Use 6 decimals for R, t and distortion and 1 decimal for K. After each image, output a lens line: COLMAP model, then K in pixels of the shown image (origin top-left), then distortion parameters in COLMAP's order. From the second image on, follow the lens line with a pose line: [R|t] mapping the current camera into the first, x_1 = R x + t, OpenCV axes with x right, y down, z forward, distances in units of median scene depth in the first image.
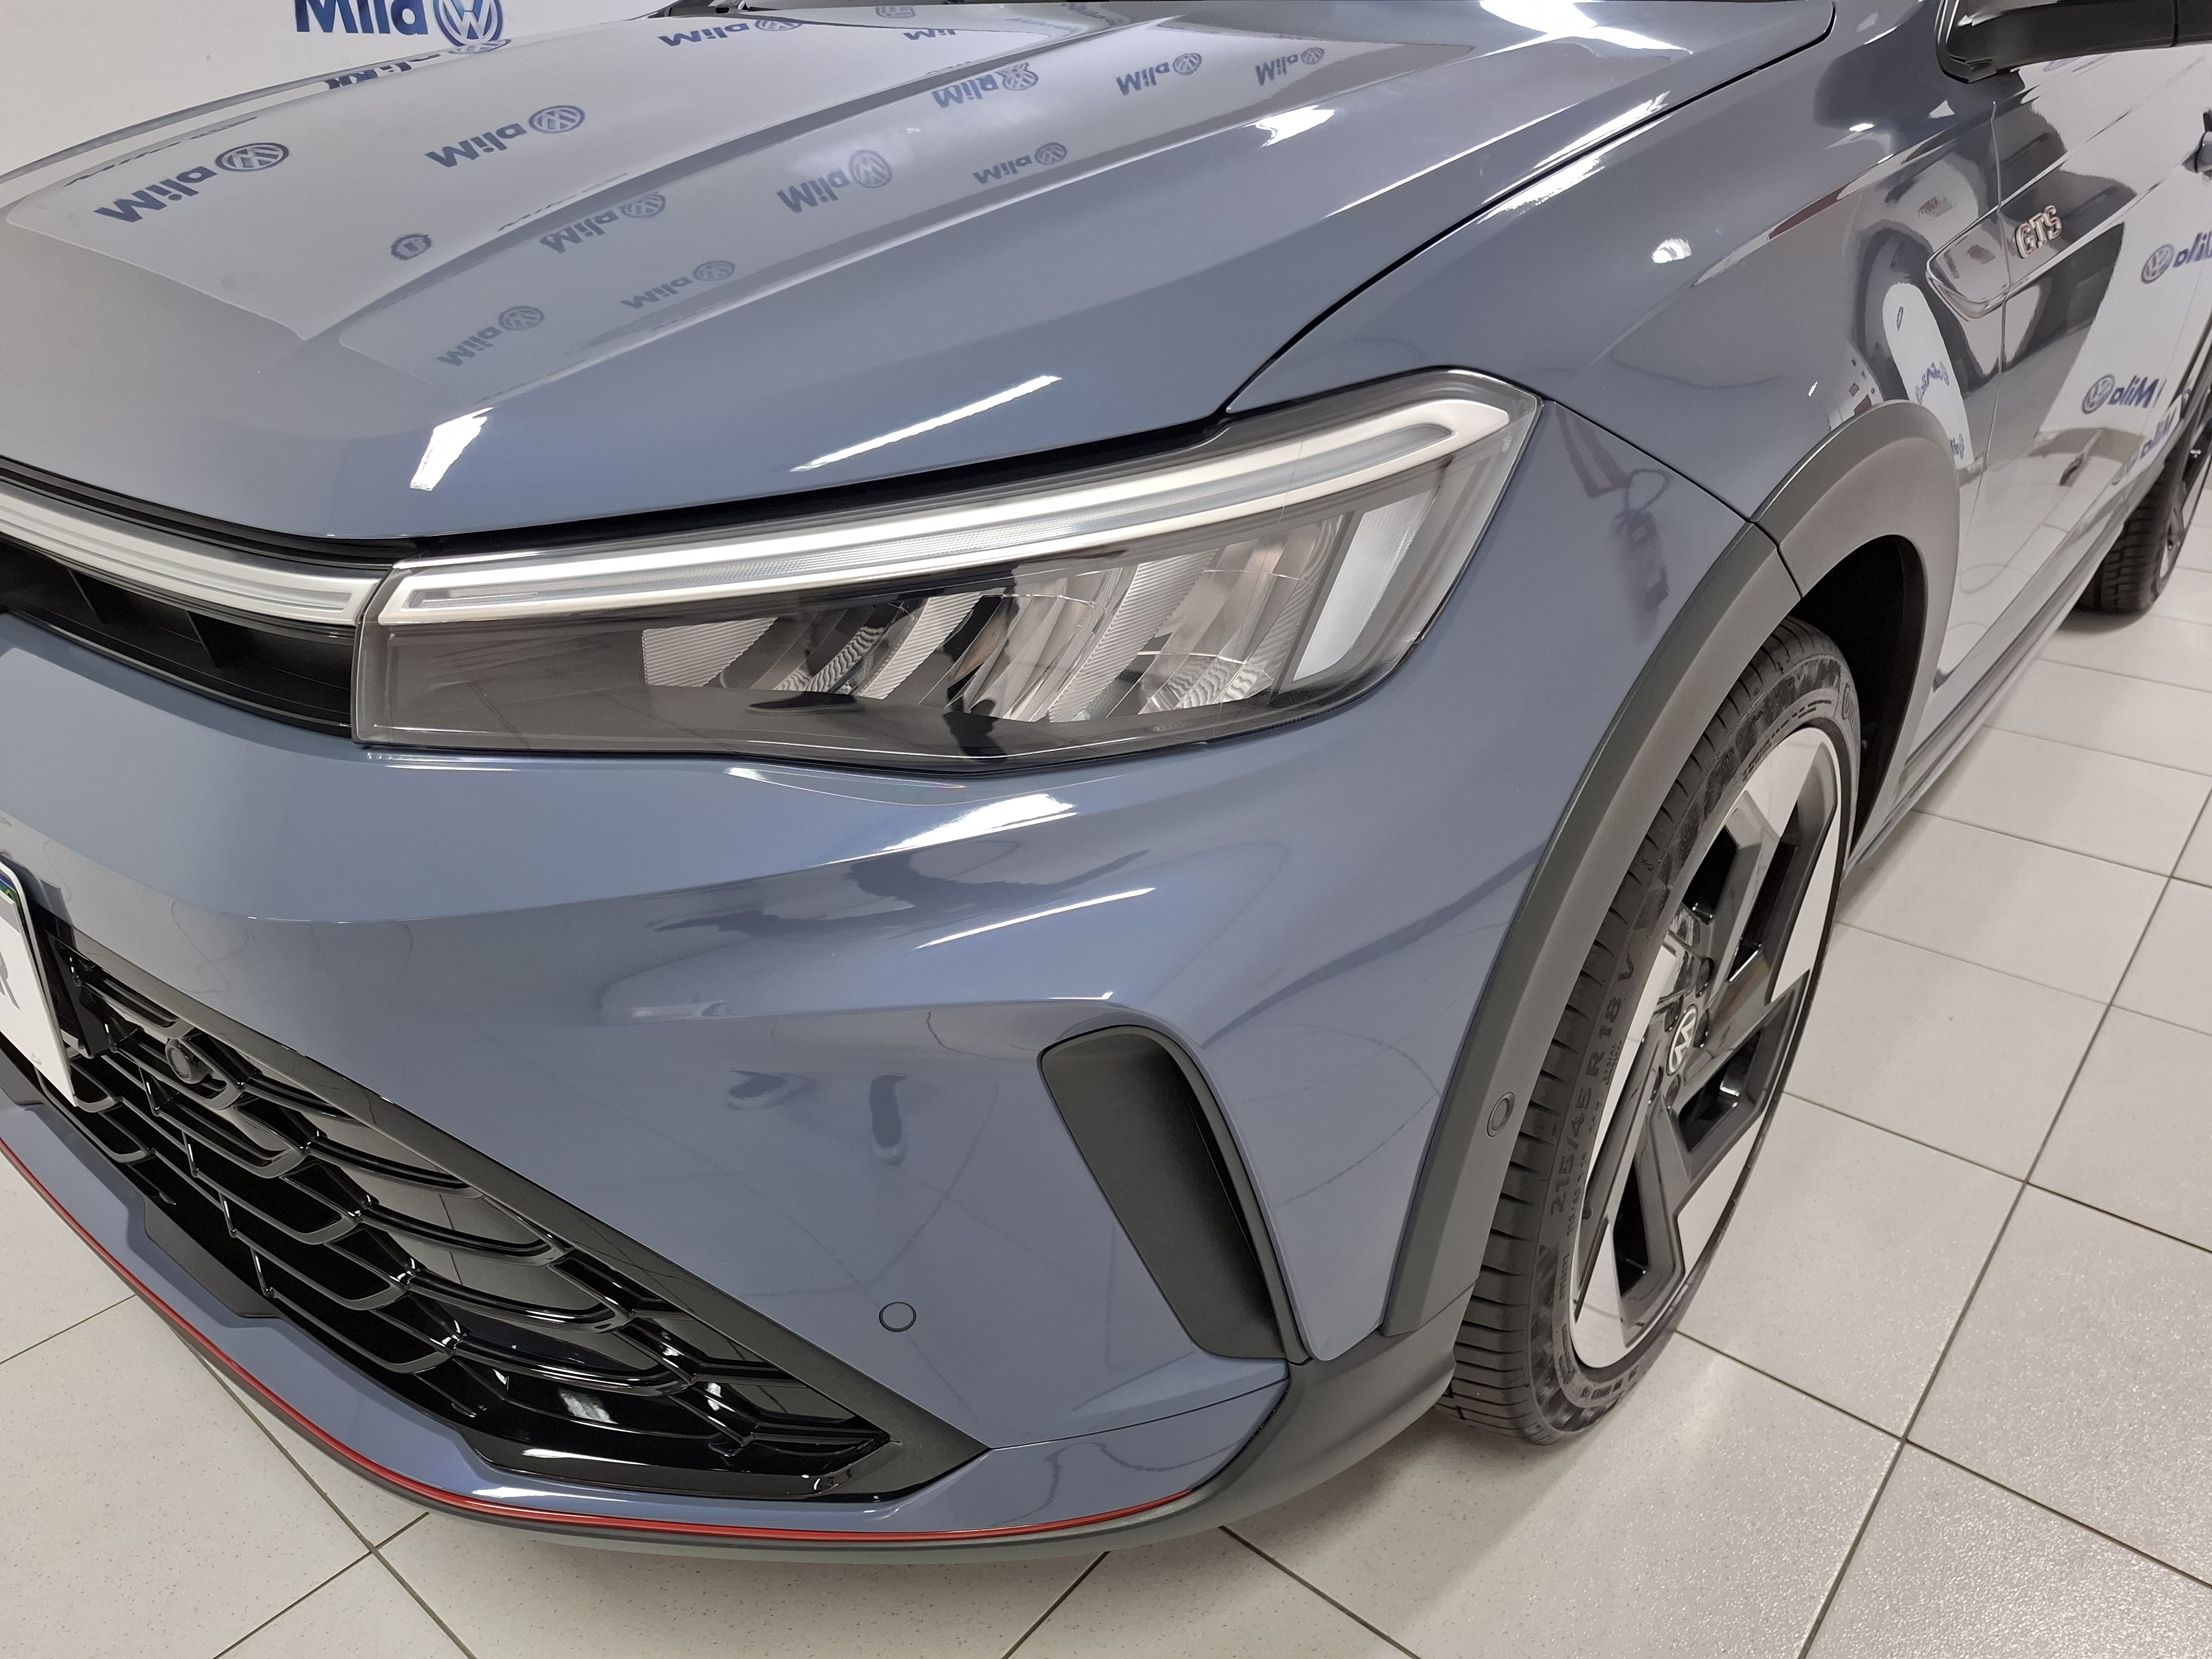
lens RADIAL K [[1555.2, 0, 1106.0], [0, 1555.2, 829.5], [0, 0, 1]] dist [0.050046, -0.077982]
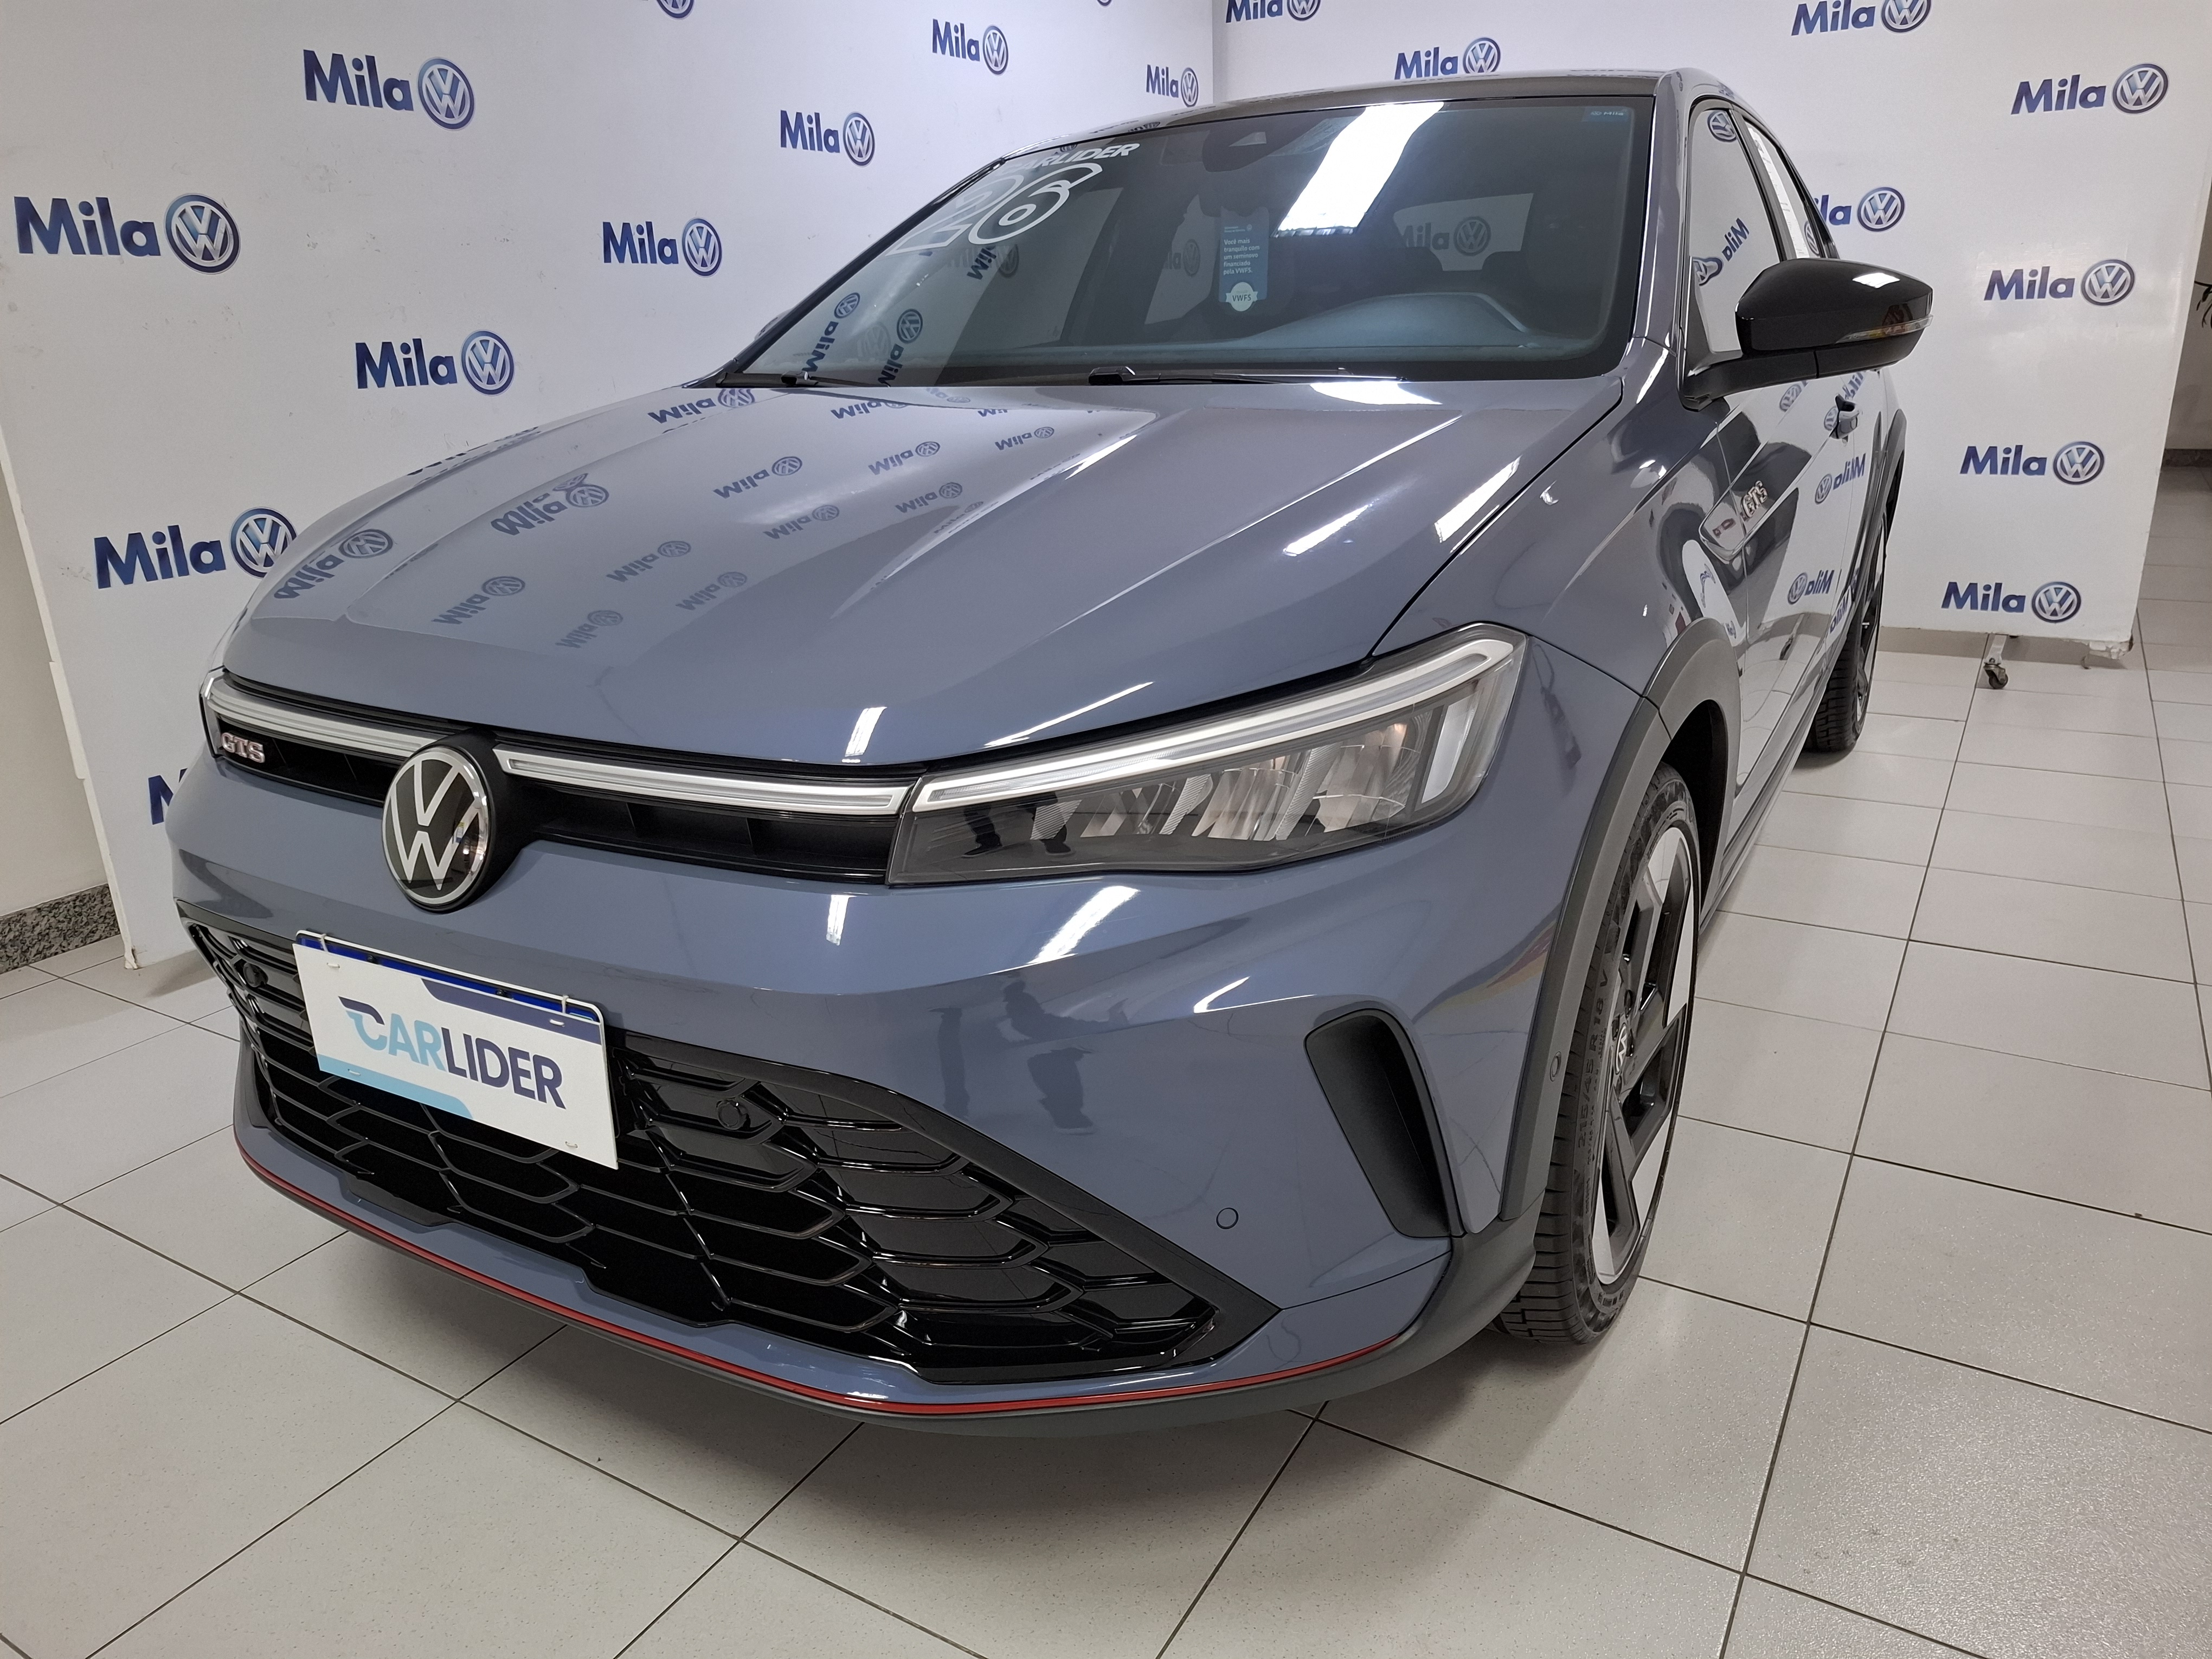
lens RADIAL K [[1539.0, 0, 1102.4], [0, 1539.0, 801.1], [0, 0, 1]] dist [0.028756, -0.010849]
pose [[0.987346, -0.080098, 0.136863, -0.344165], [0.100439, 0.983746, -0.148846, 0.088477], [-0.122717, 0.160709, 0.979343, -0.462679]]
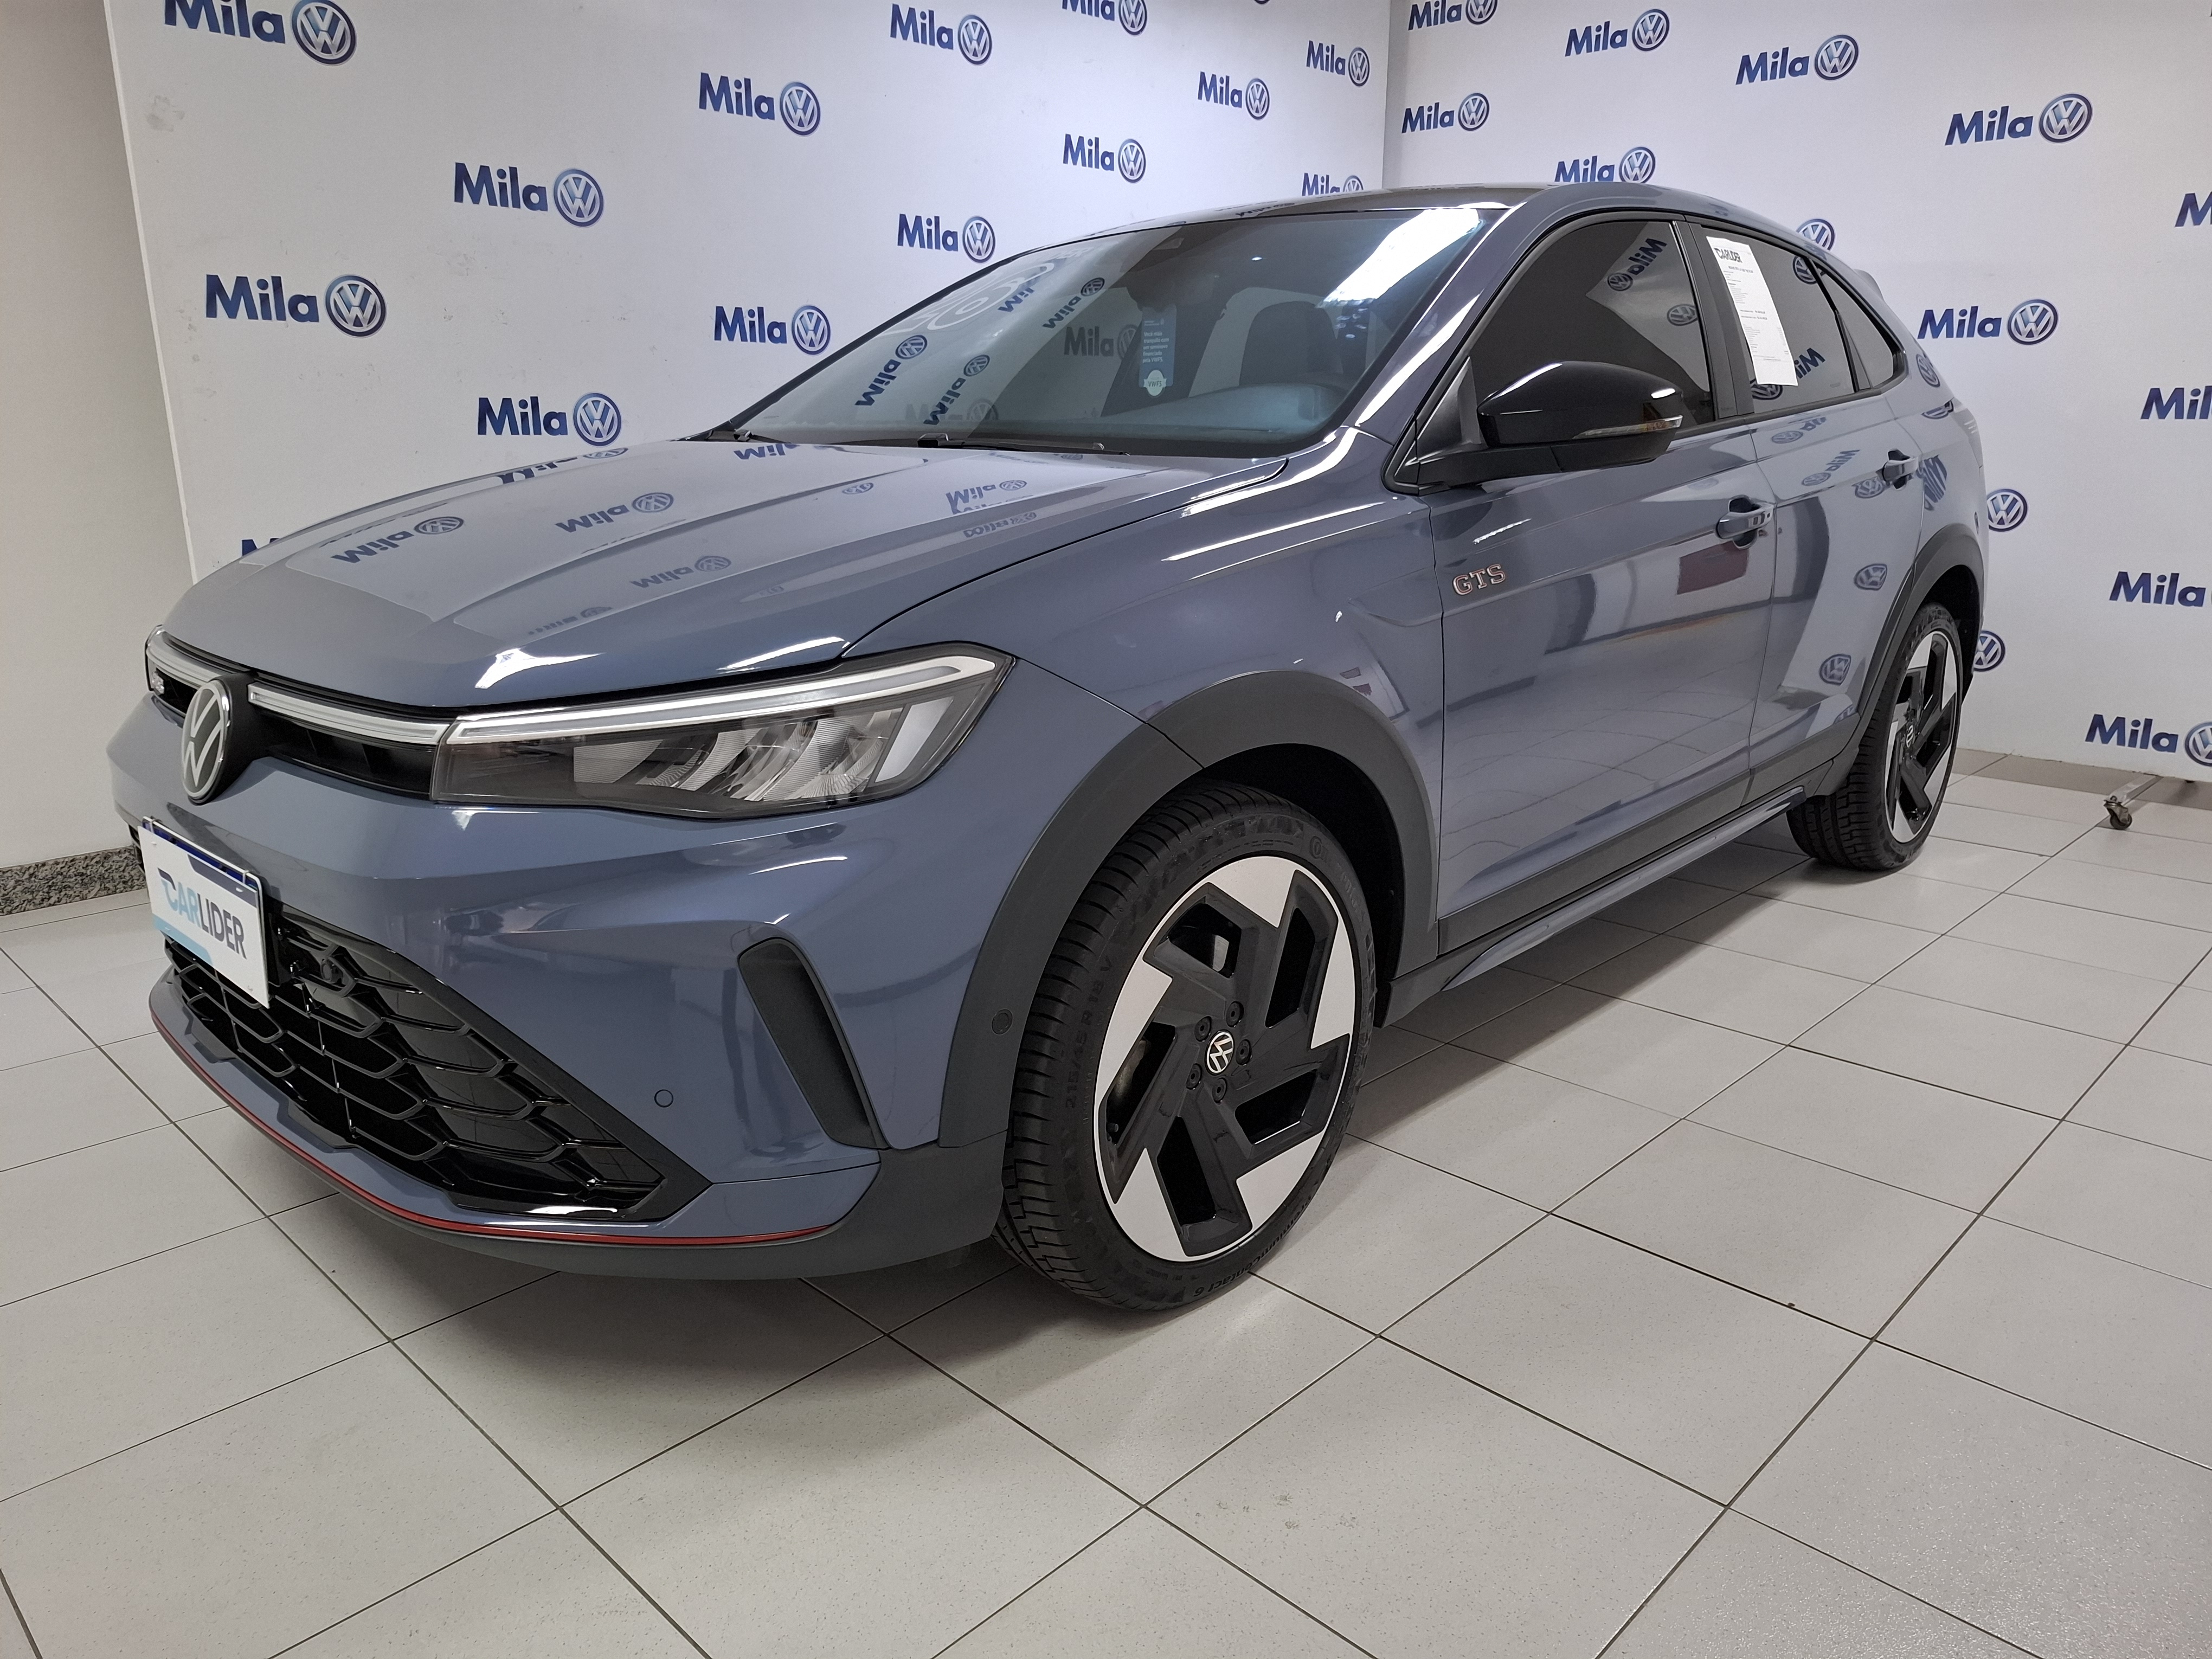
lens RADIAL K [[1526.7, 0, 1099.0], [0, 1526.7, 807.6], [0, 0, 1]] dist [0.068407, -0.066234]
pose [[0.996833, 0.019431, -0.077117, 0.433530], [-0.035015, 0.977879, -0.206222, 0.260769], [0.071404, 0.208269, 0.975462, -0.721537]]
